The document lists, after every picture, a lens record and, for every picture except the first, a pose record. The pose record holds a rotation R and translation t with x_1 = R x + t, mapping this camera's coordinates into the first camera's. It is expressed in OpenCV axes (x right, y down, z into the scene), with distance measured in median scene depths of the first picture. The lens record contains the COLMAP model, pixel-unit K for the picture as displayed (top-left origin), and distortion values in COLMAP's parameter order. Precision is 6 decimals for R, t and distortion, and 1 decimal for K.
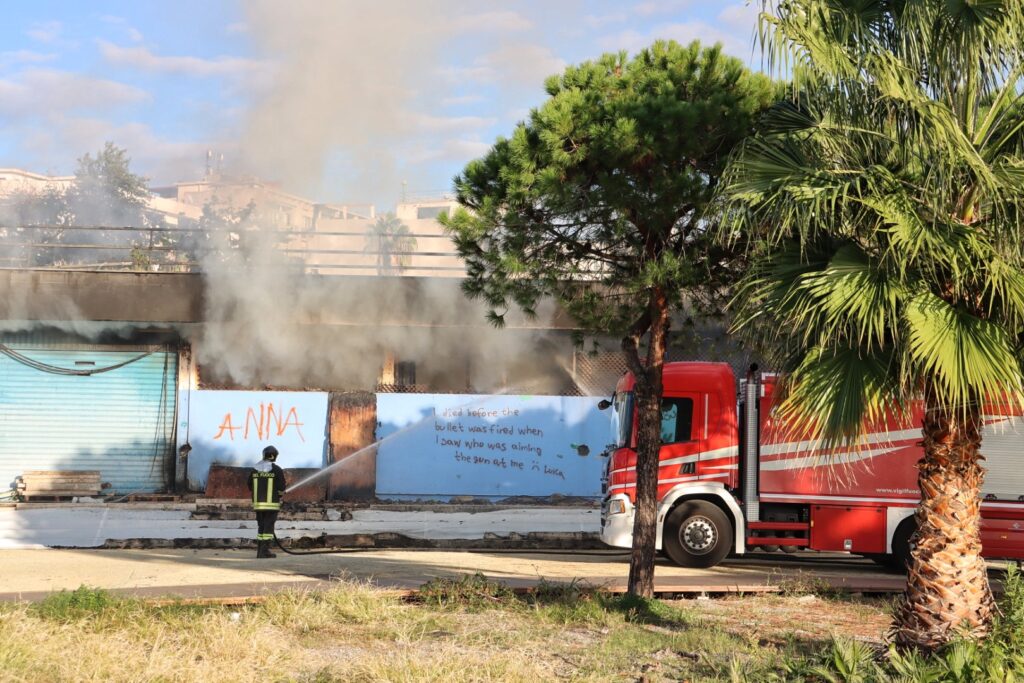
lens RADIAL K [[1779.4, 0, 510.4], [0, 1779.4, 350.9], [0, 0, 1]] dist [0.263646, 0.000000]
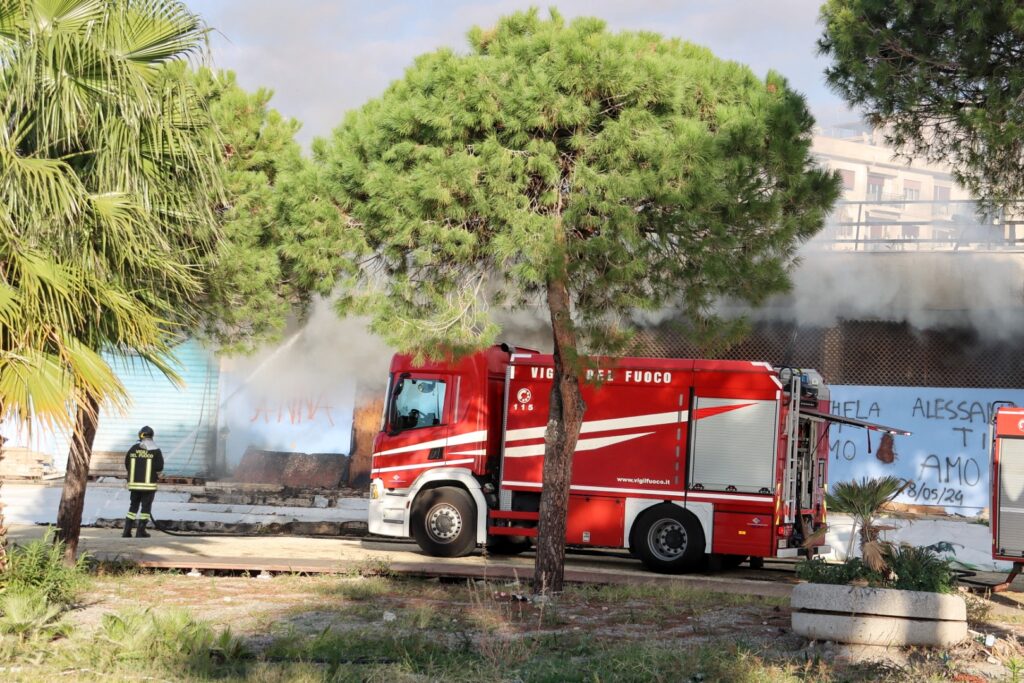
lens RADIAL K [[2386.9, 0, 518.6], [0, 2386.9, 348.2], [0, 0, 1]] dist [0.428483, 0.000000]
pose [[0.894738, -0.002381, -0.446585, 0.576558], [0.007317, 0.999930, 0.009328, -0.002088], [0.446531, -0.011614, 0.894693, -0.105354]]
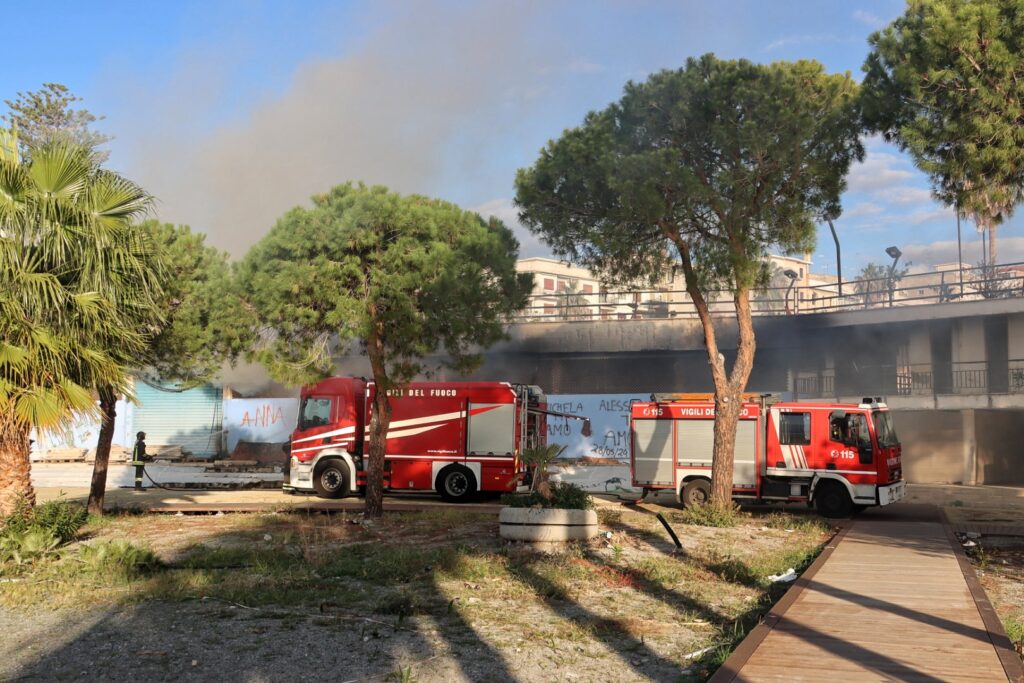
lens RADIAL K [[1232.0, 0, 511.4], [0, 1232.0, 347.1], [0, 0, 1]] dist [0.101950, 0.000000]
pose [[0.919355, -0.043459, -0.391022, 0.585147], [0.039468, 0.999054, -0.018241, 0.004463], [0.391445, 0.001337, 0.920201, -0.010546]]
